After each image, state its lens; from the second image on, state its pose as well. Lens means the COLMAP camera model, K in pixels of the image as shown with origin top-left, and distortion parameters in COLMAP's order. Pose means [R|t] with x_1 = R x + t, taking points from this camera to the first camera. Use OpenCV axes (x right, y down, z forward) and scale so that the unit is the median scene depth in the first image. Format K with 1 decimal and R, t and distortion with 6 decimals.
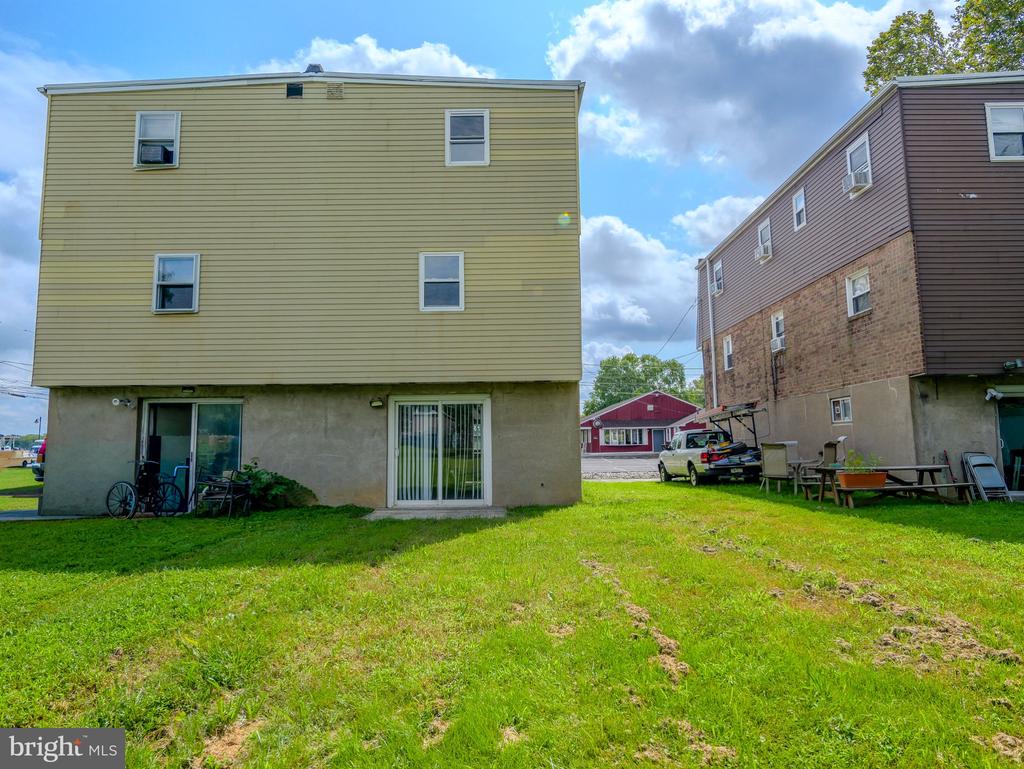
lens RADIAL K [[658.6, 0, 511.5], [0, 658.6, 379.5], [0, 0, 1]] dist [-0.003575, -0.002146]
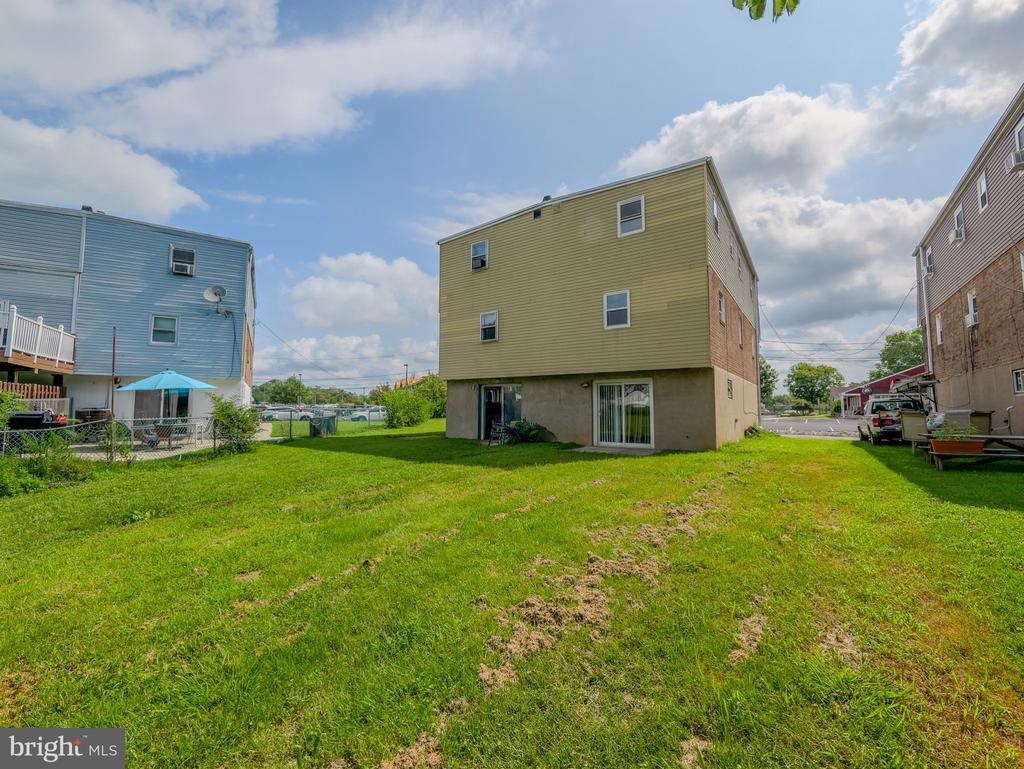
lens RADIAL K [[428.3, 0, 507.7], [0, 428.3, 379.9], [0, 0, 1]] dist [-0.001115, -0.000313]
pose [[0.812386, -0.026020, -0.582540, 0.282830], [0.048779, 0.998535, 0.023424, -0.012974], [0.581077, -0.047445, 0.812465, -0.030233]]
